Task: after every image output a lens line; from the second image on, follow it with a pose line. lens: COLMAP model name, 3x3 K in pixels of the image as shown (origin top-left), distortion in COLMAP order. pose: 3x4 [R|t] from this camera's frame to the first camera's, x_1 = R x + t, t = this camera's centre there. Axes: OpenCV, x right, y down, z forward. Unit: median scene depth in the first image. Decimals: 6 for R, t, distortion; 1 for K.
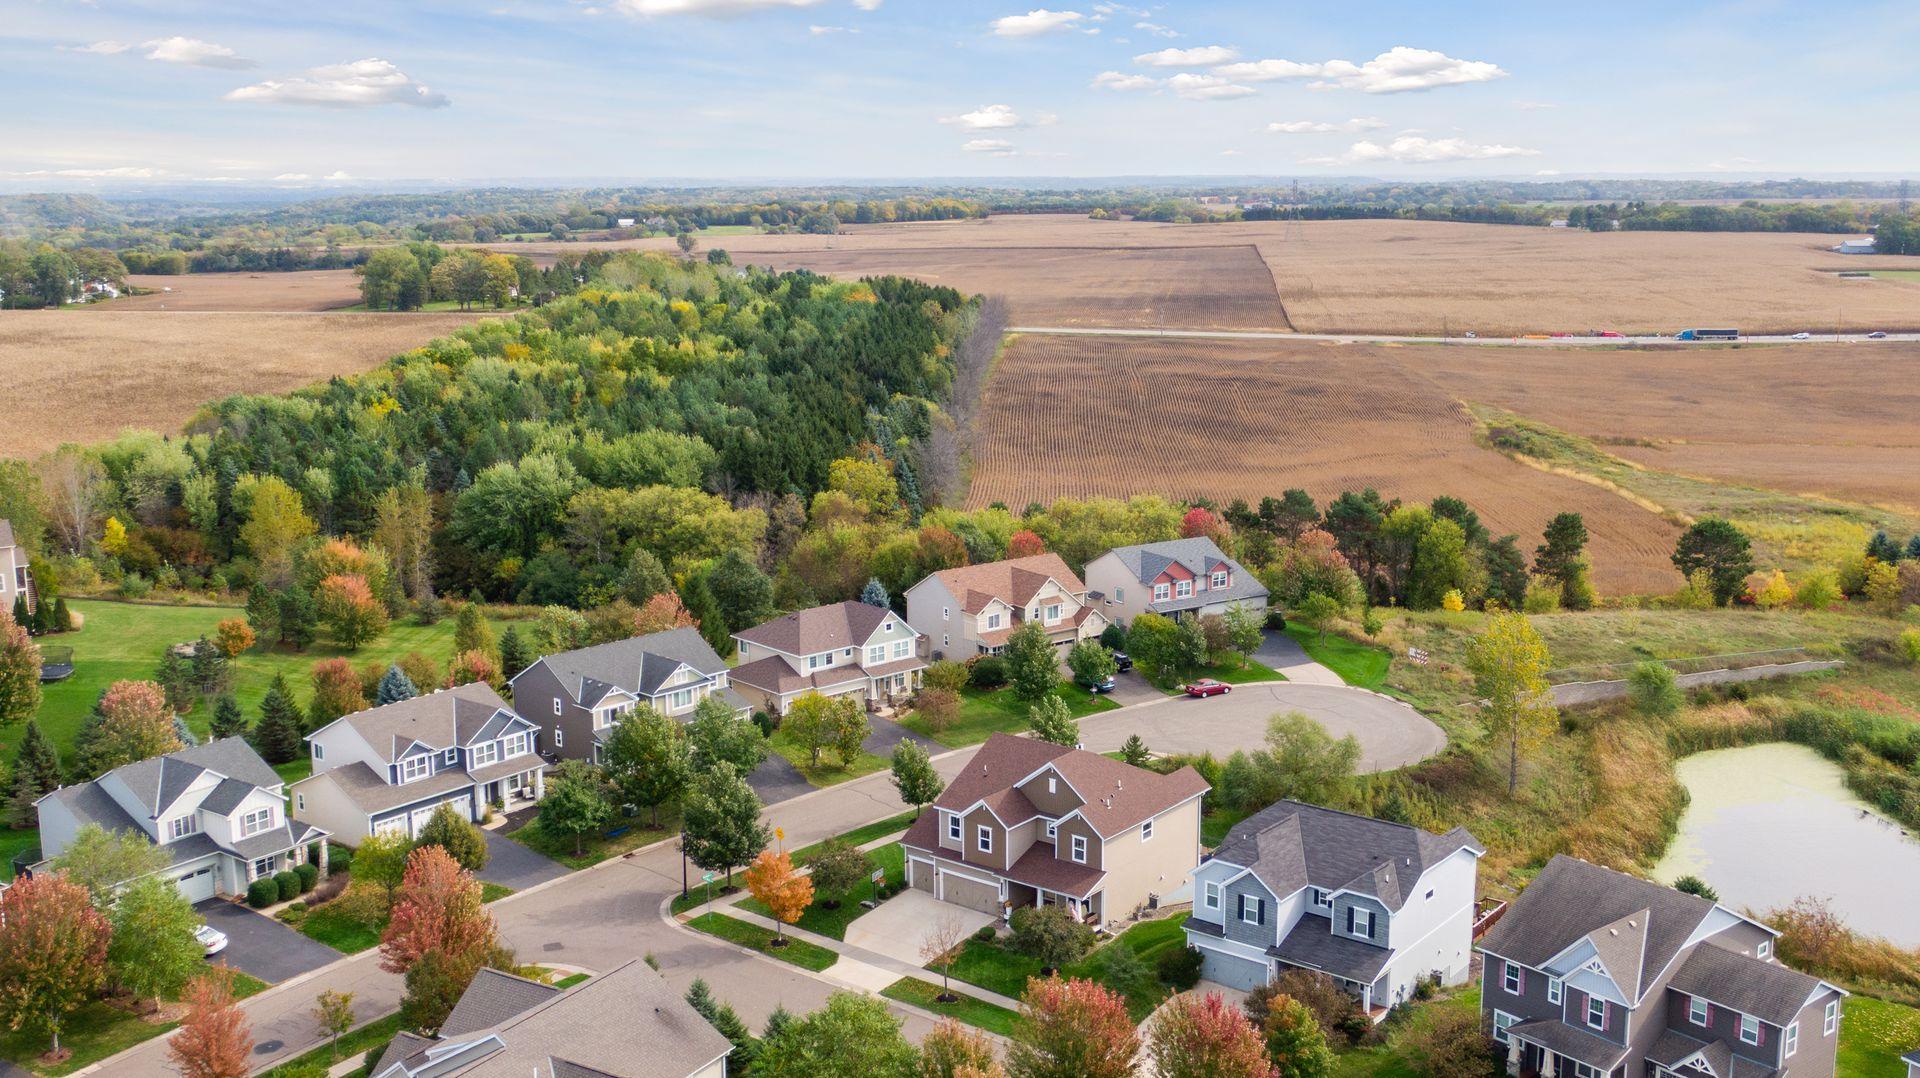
lens RADIAL K [[1894.8, 0, 968.2], [0, 1894.8, 538.3], [0, 0, 1]] dist [0.020785, -0.006876]
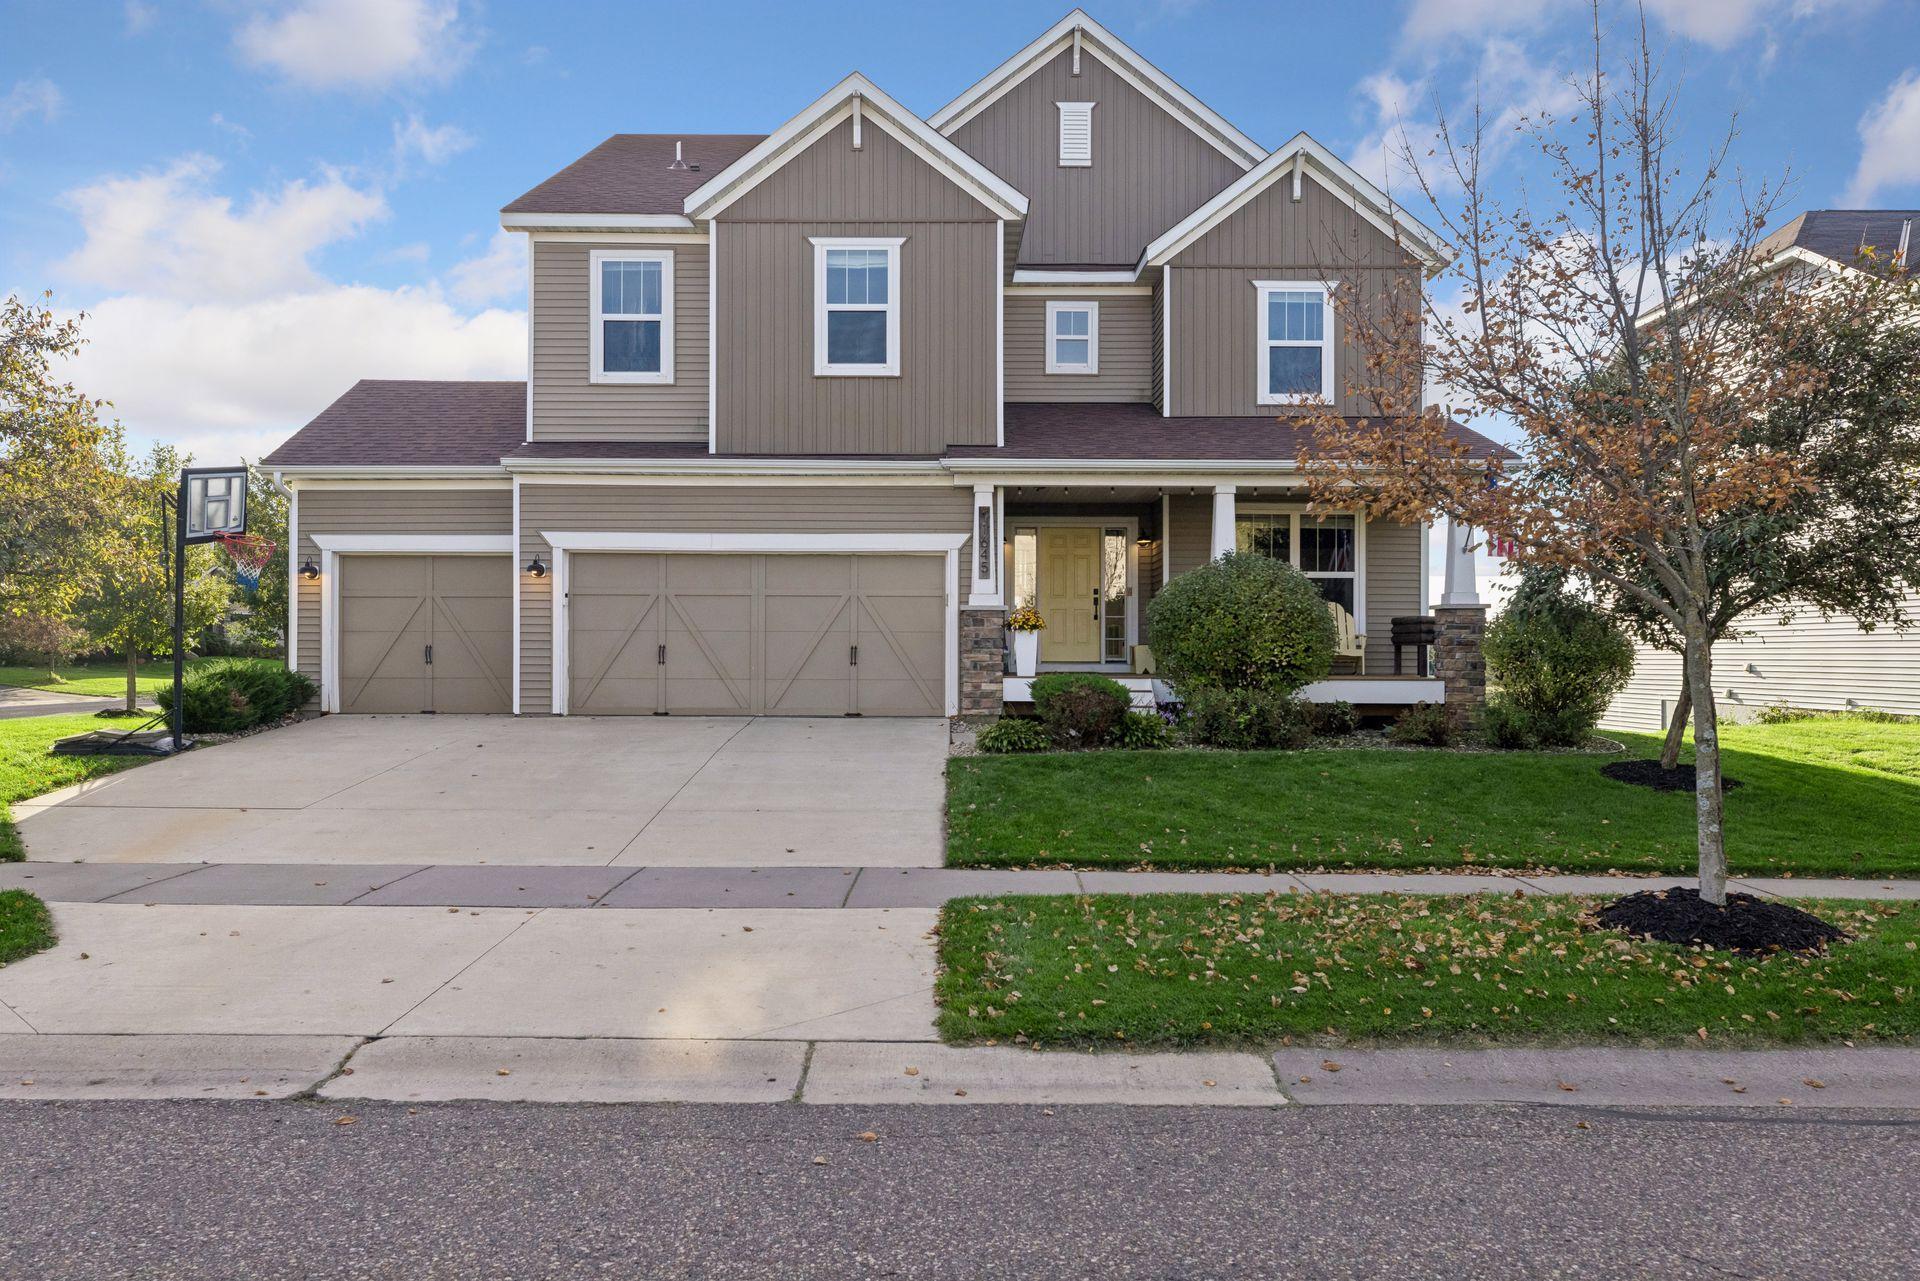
lens RADIAL K [[1468.4, 0, 951.6], [0, 1468.4, 640.0], [0, 0, 1]] dist [-0.004242, -0.002034]
pose [[0.786293, 0.011694, 0.617743, -0.067564], [0.110378, 0.981078, -0.159067, 0.195150], [-0.607914, 0.193259, 0.770124, 0.799799]]
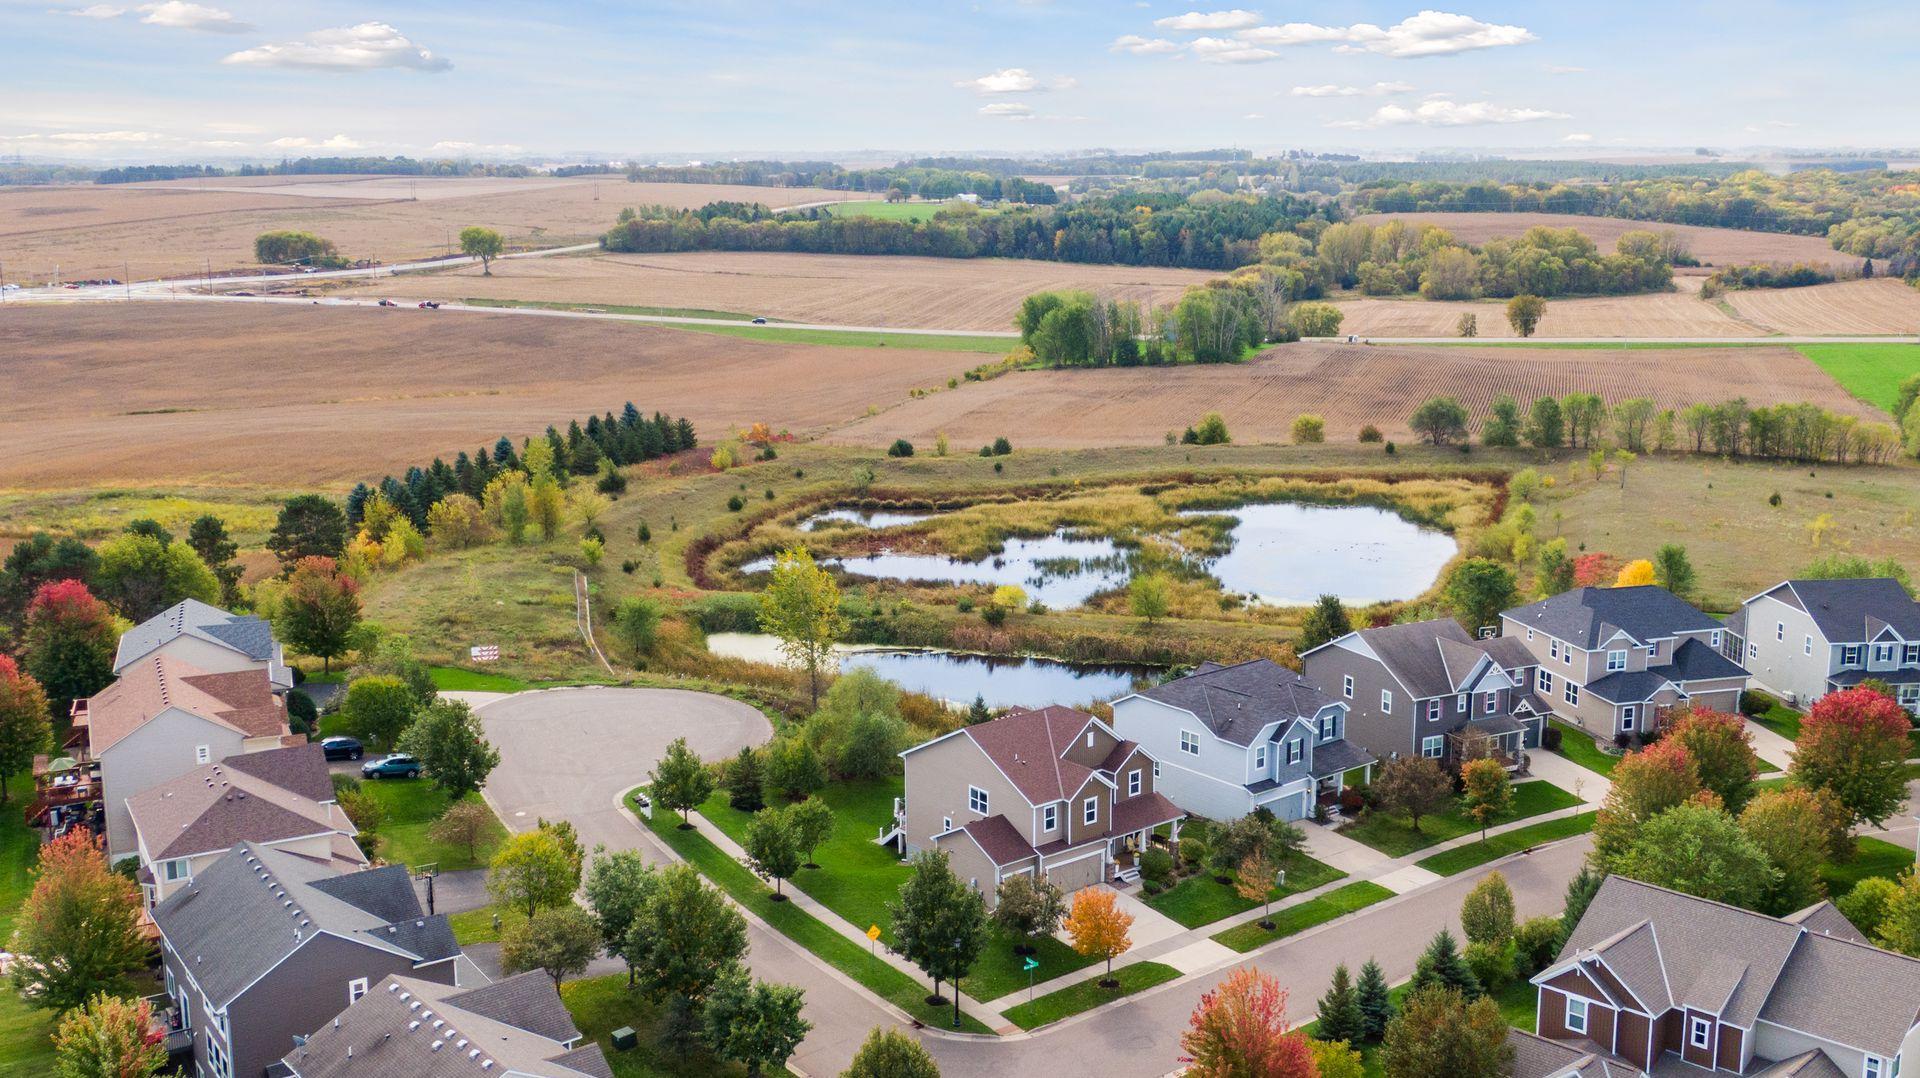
lens RADIAL K [[1959.0, 0, 956.4], [0, 1959.0, 482.6], [0, 0, 1]] dist [0.017704, 0.020063]
pose [[0.228281, -0.165235, 0.959471, -0.864119], [0.188706, 0.974314, 0.122893, -0.132006], [-0.955132, 0.153004, 0.253598, 0.705379]]
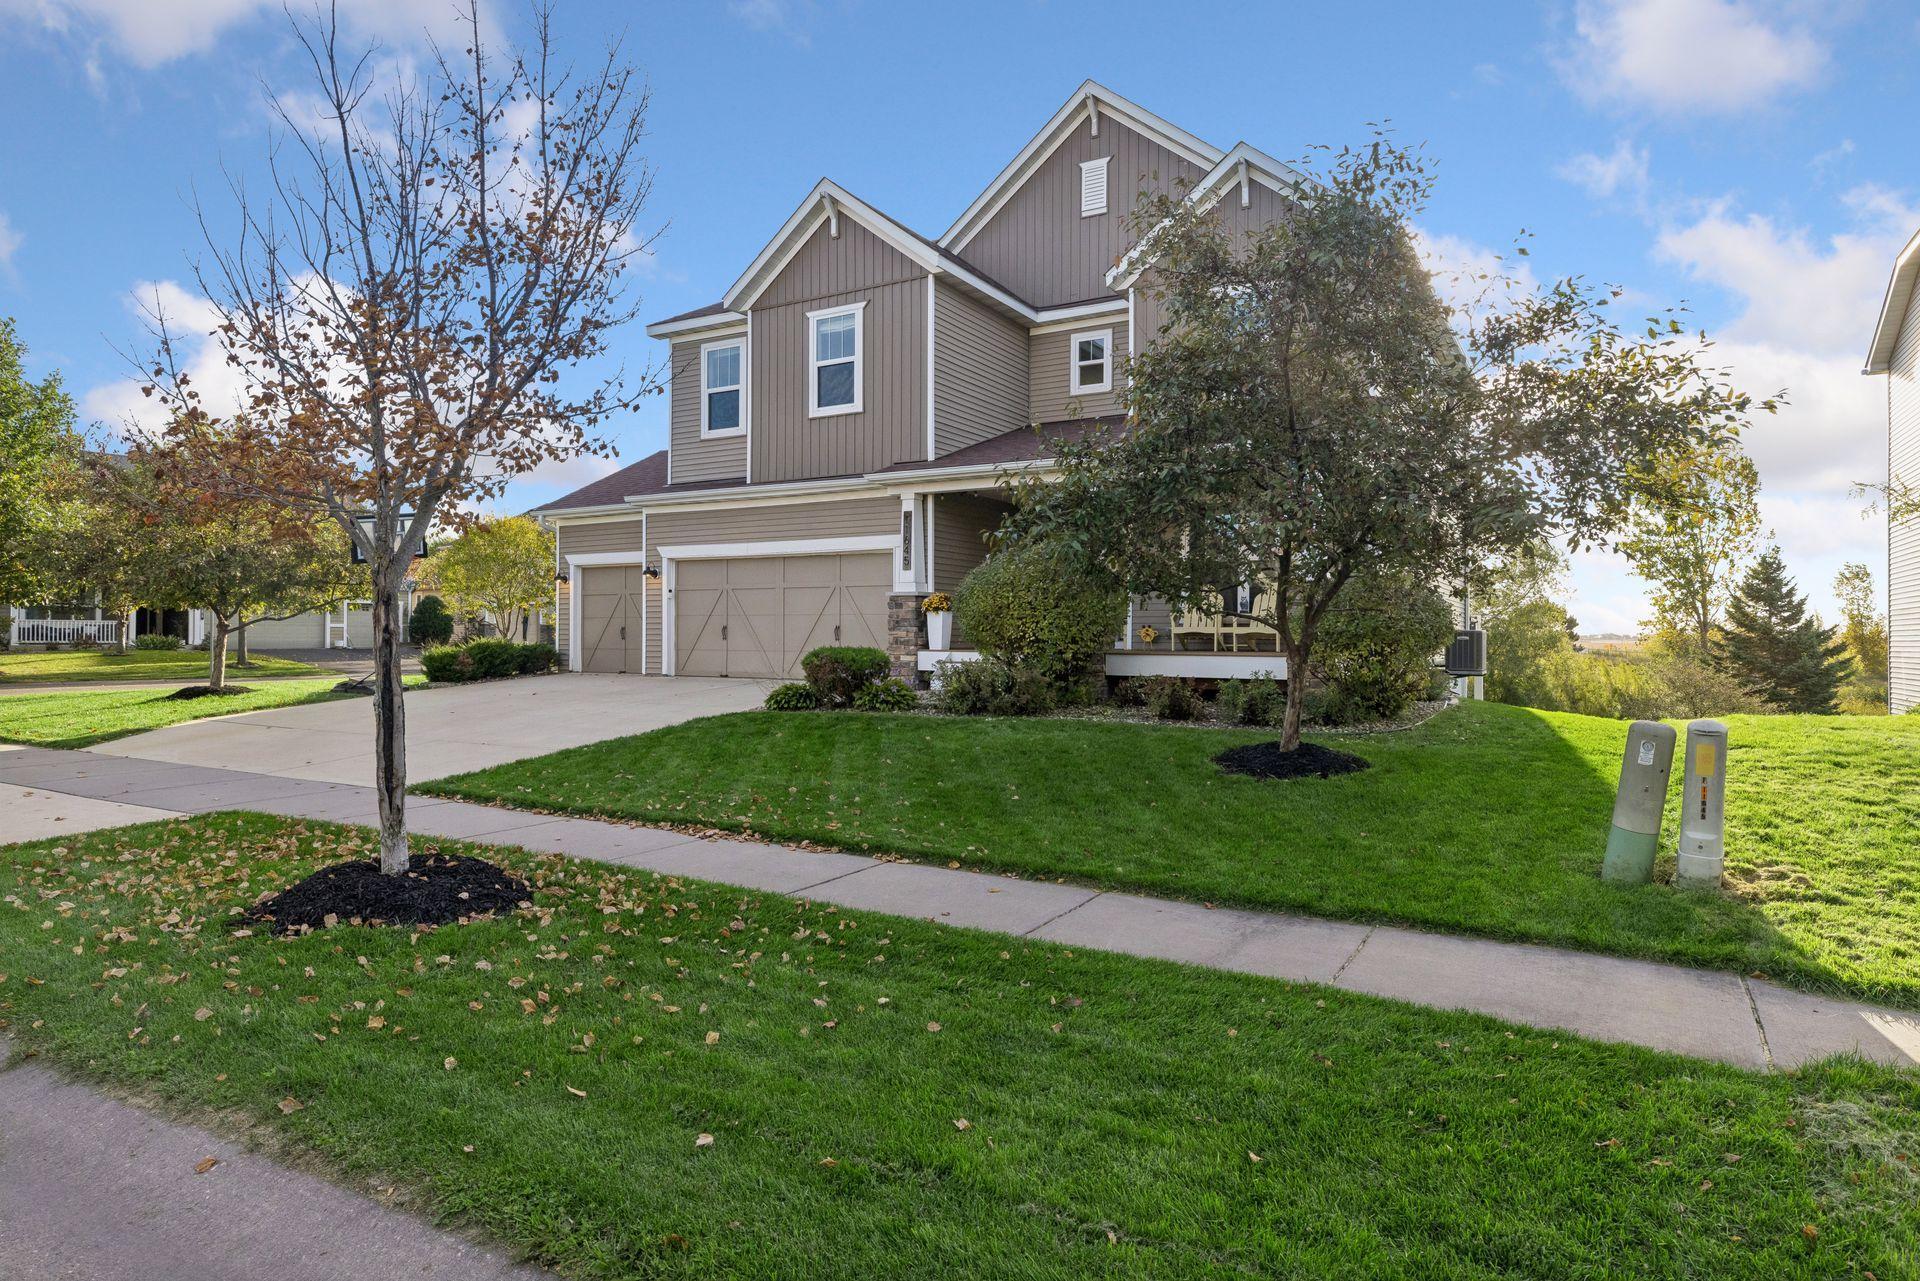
lens RADIAL K [[1097.1, 0, 963.9], [0, 1097.1, 625.6], [0, 0, 1]] dist [0.004131, 0.000506]
pose [[0.991423, 0.010259, 0.130292, 0.006452], [0.016141, 0.979671, -0.199960, 0.199226], [-0.129695, 0.200348, 0.971102, 0.782078]]
